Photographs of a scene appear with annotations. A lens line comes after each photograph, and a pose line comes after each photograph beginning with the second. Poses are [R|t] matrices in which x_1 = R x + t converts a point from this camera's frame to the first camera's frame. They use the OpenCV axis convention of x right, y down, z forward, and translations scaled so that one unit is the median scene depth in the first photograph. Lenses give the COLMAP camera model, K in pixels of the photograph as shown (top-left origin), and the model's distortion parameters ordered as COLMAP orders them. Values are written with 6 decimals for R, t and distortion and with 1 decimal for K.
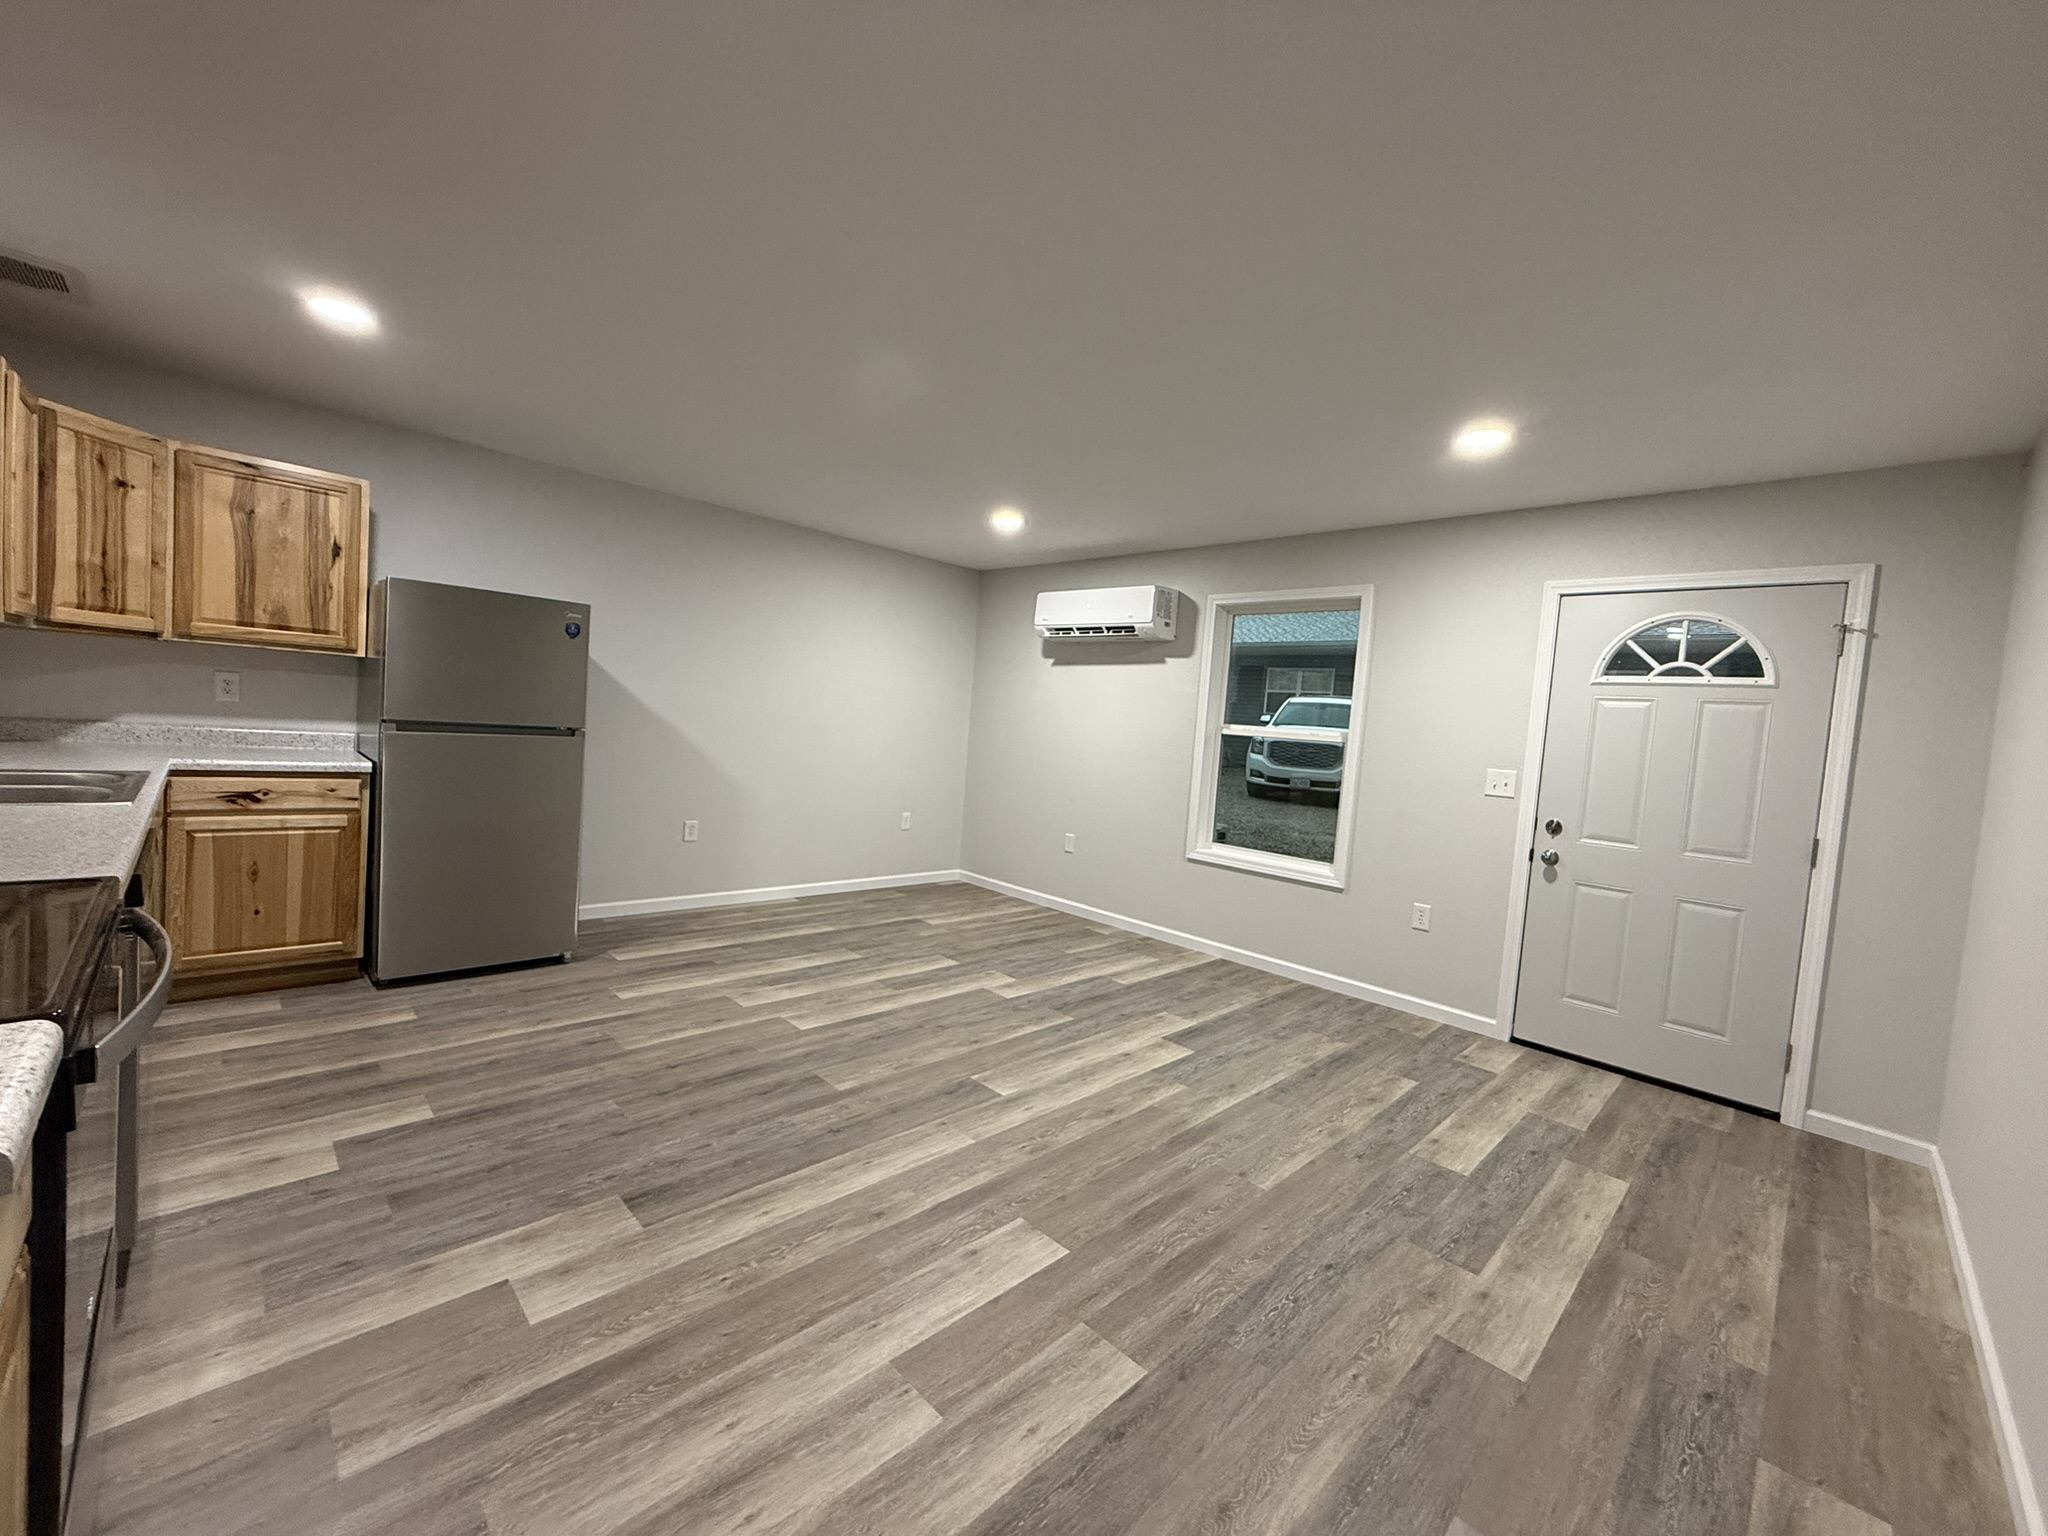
lens RADIAL K [[812.8, 0, 1023.0], [0, 812.8, 767.1], [0, 0, 1]] dist [-0.000506, -0.000087]
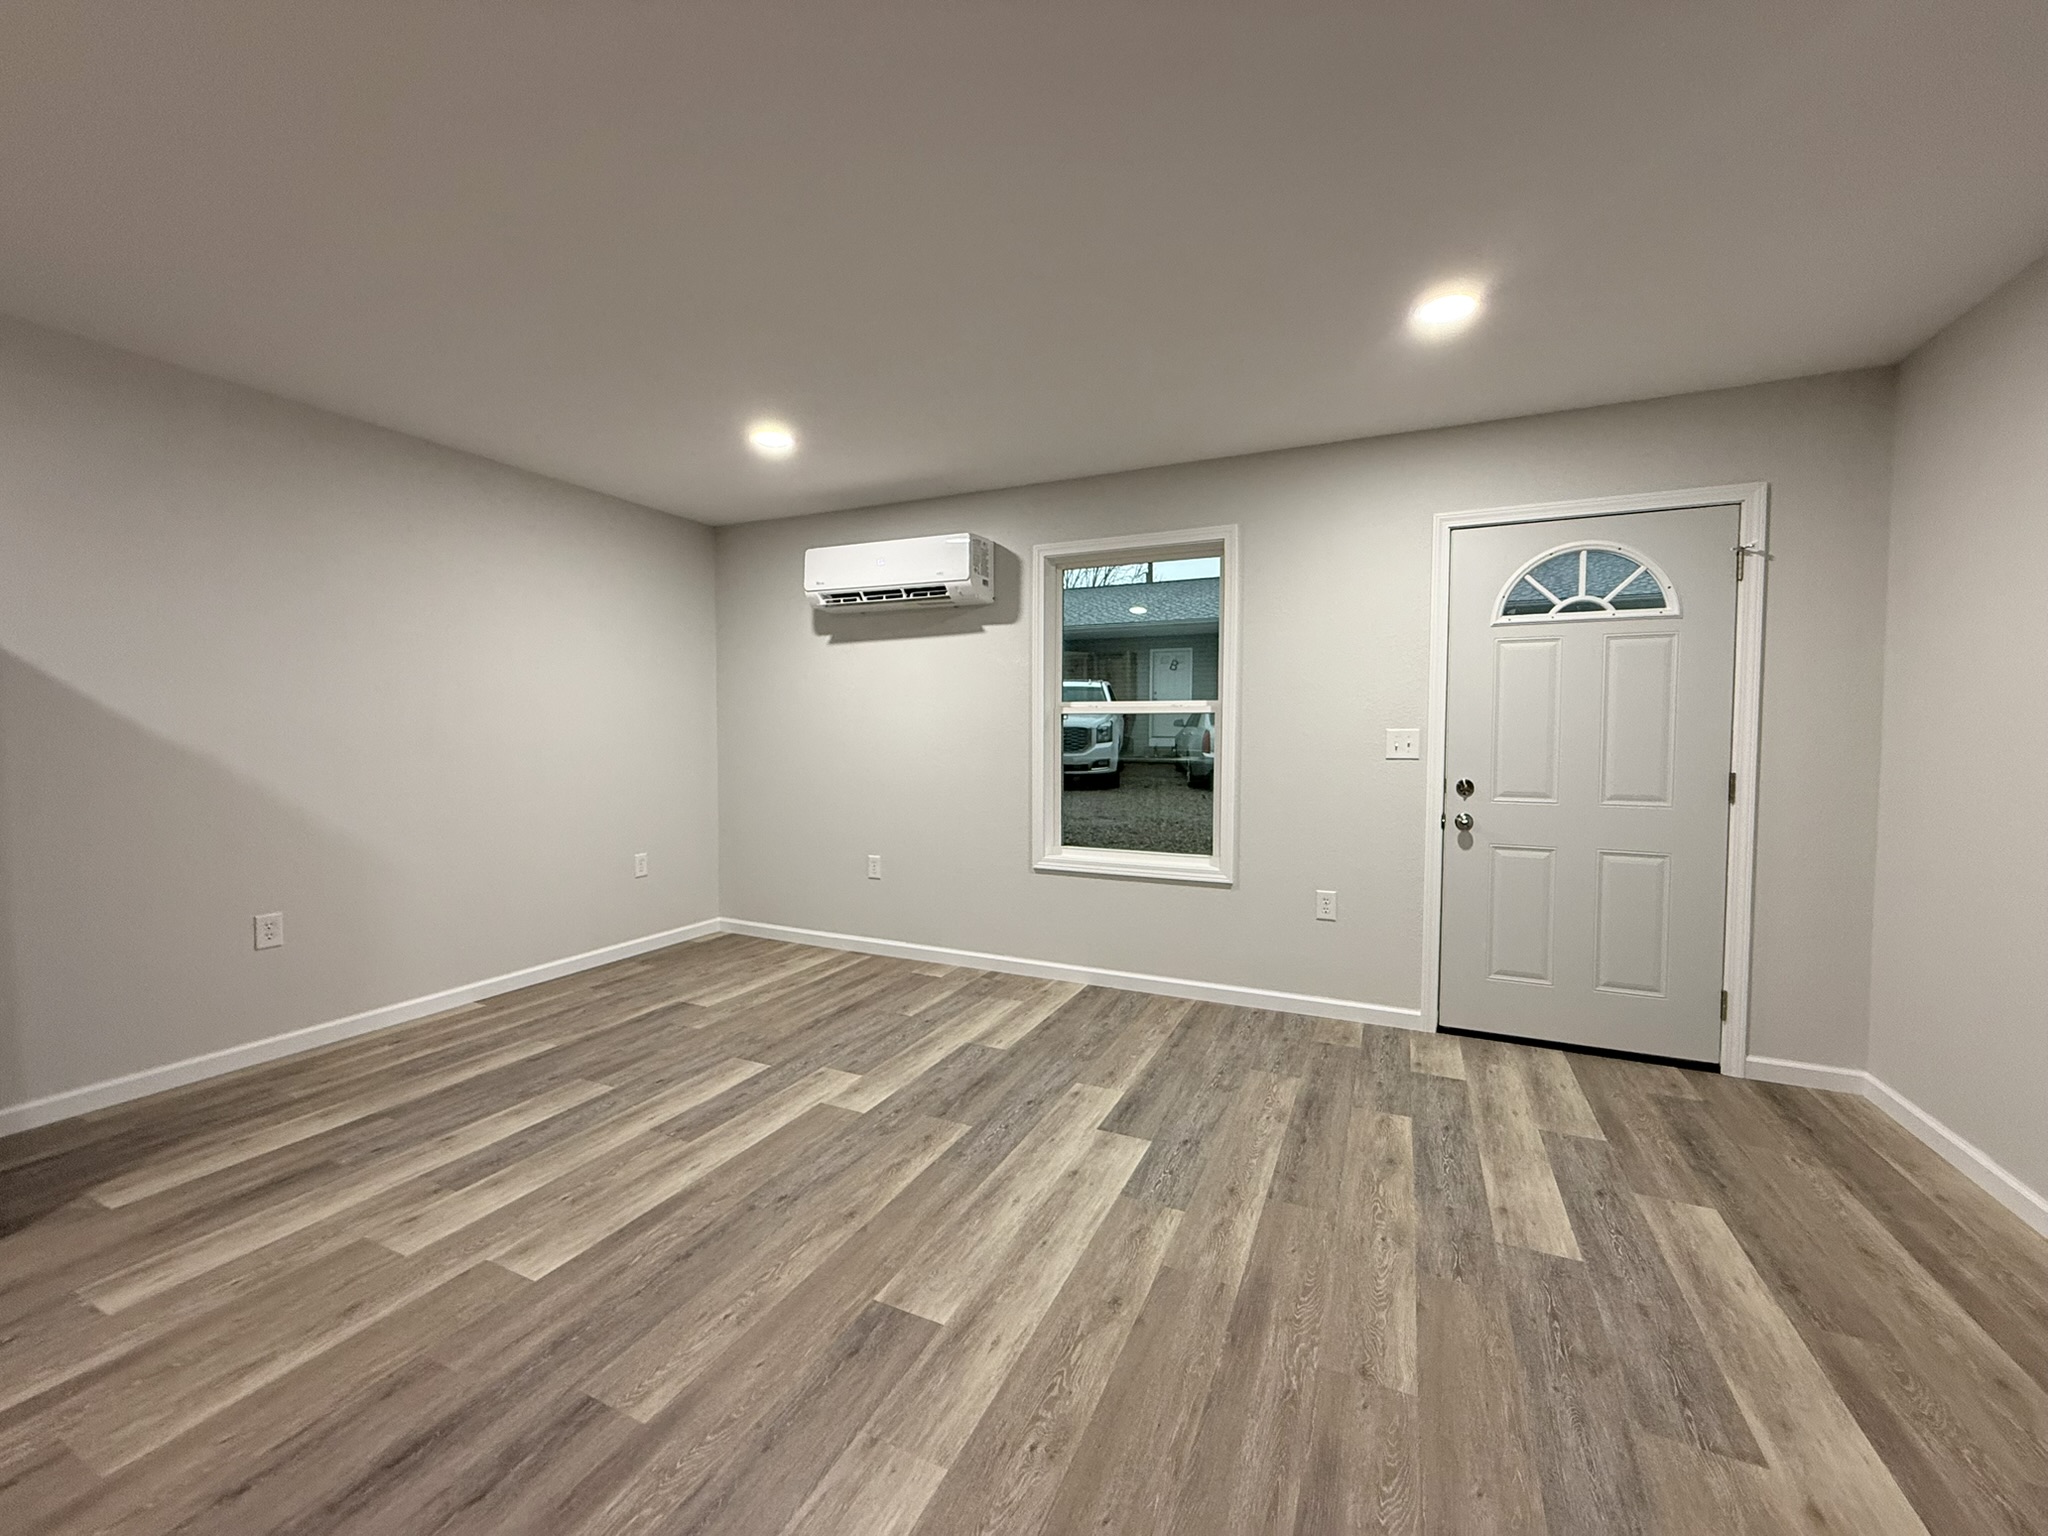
lens RADIAL K [[811.9, 0, 1022.2], [0, 811.9, 767.1], [0, 0, 1]] dist [-0.001309, 0.000214]
pose [[0.936368, -0.087439, 0.339955, -0.116815], [0.086911, 0.996074, 0.016811, -0.006542], [-0.340090, 0.013805, 0.940292, 0.356795]]
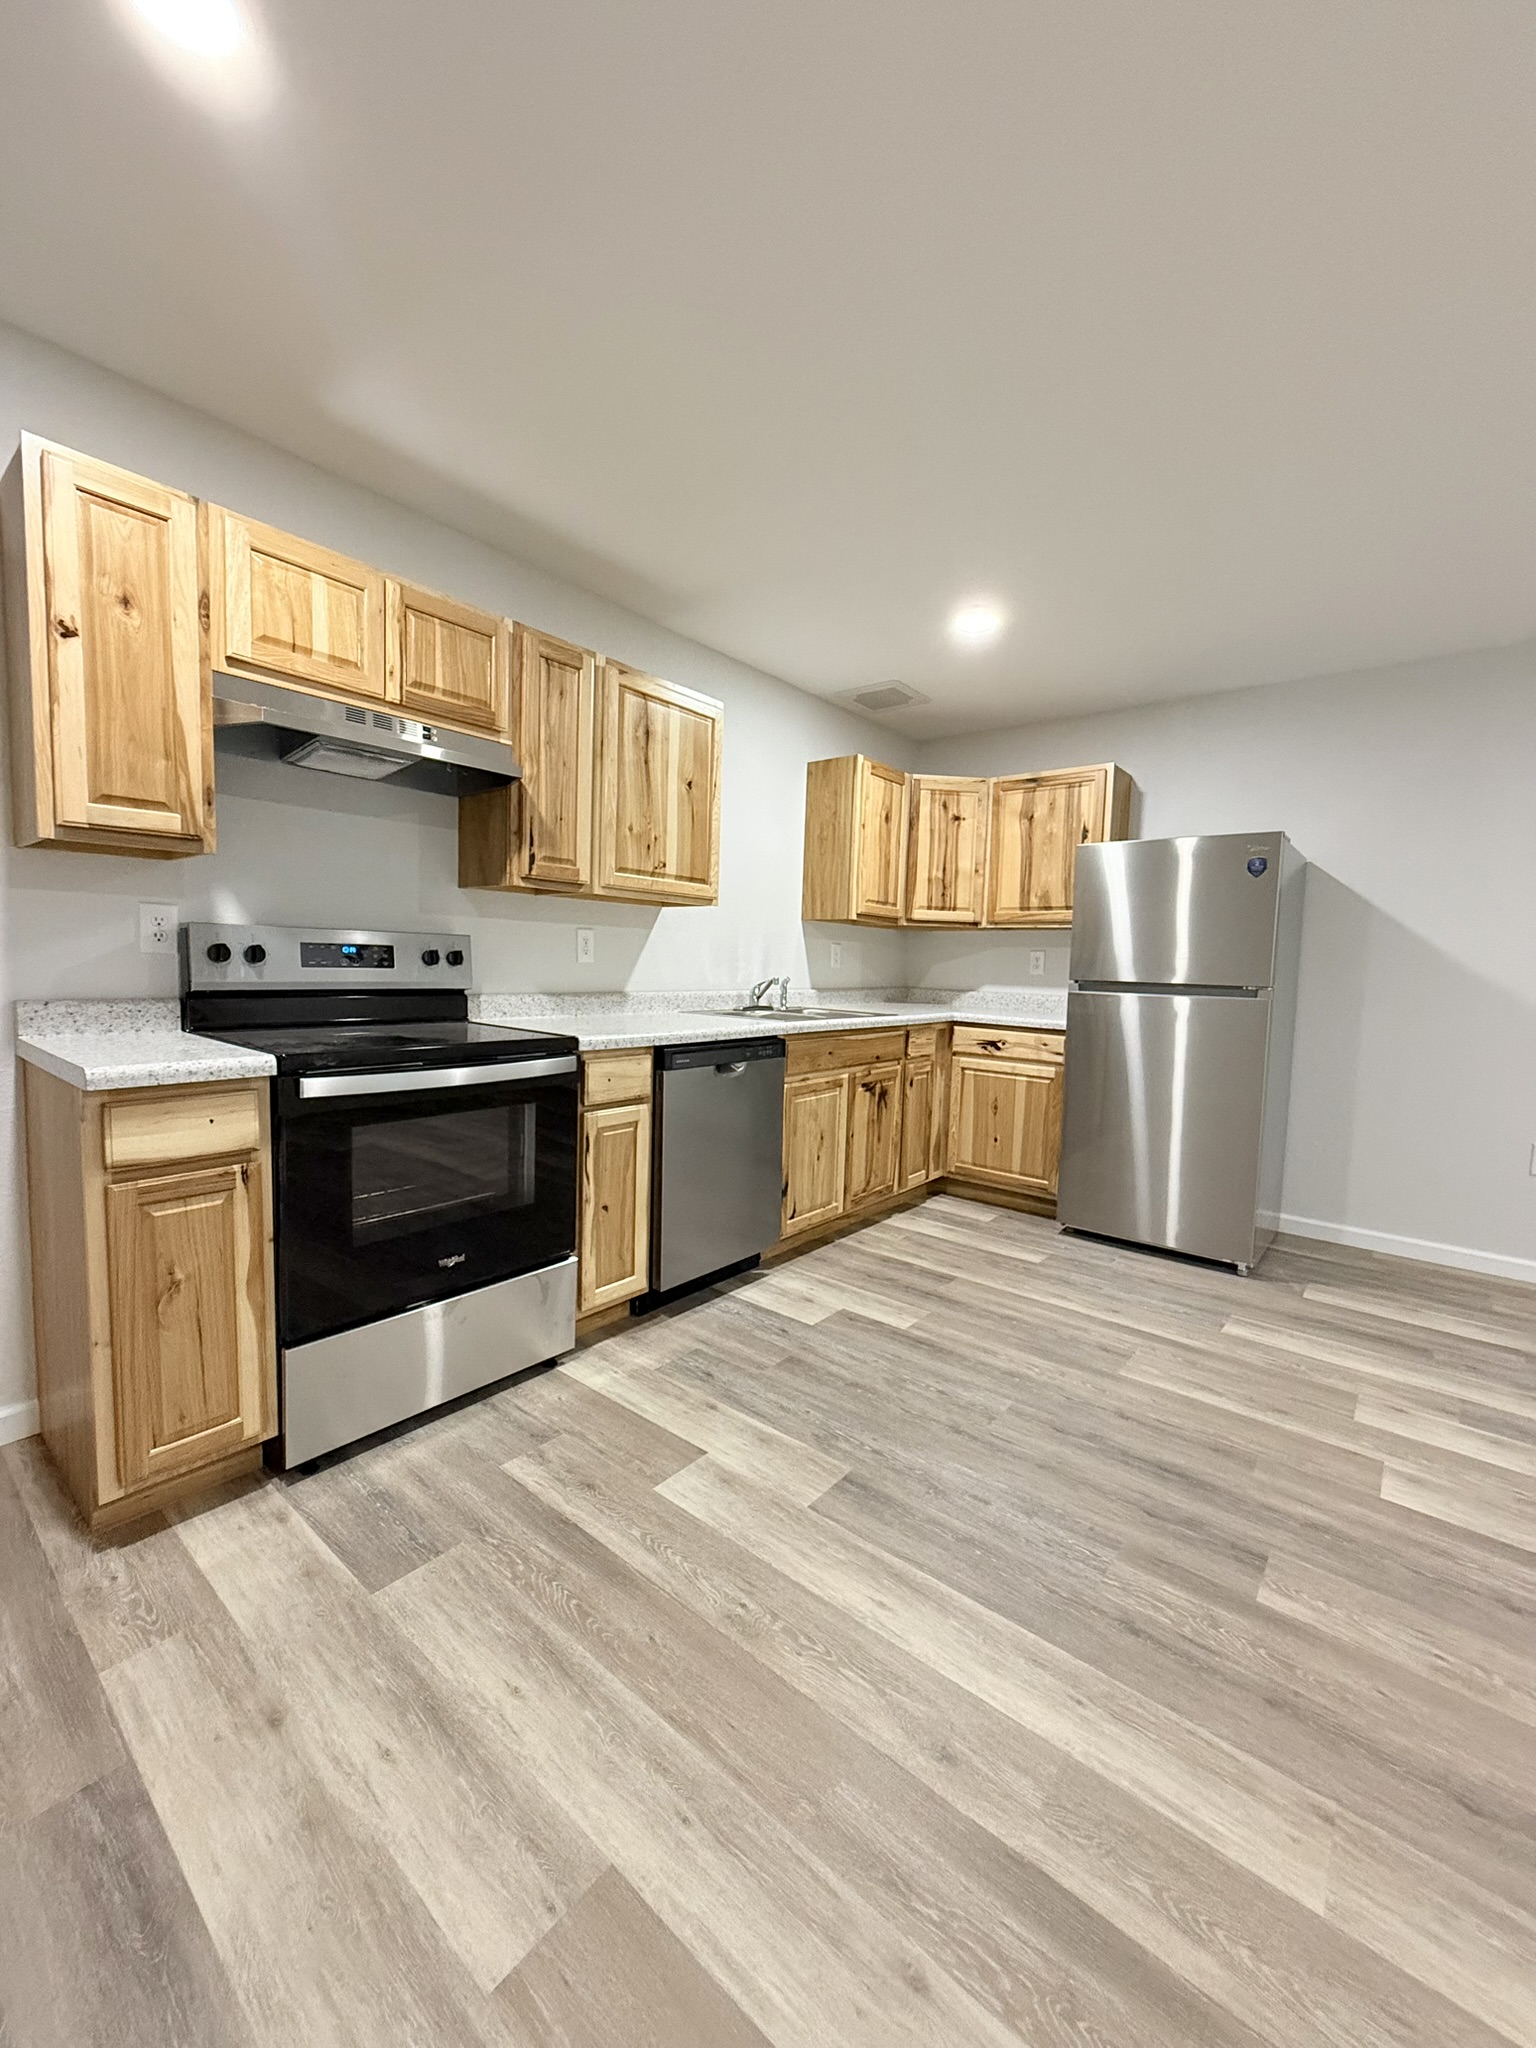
lens RADIAL K [[812.8, 0, 766.8], [0, 812.8, 1026.9], [0, 0, 1]] dist [-0.000506, -0.000087]
pose [[0.100487, 0.005735, -0.994922, 0.233902], [-0.077999, 0.996951, -0.002131, 0.036337], [0.991876, 0.077817, 0.100628, 0.496670]]
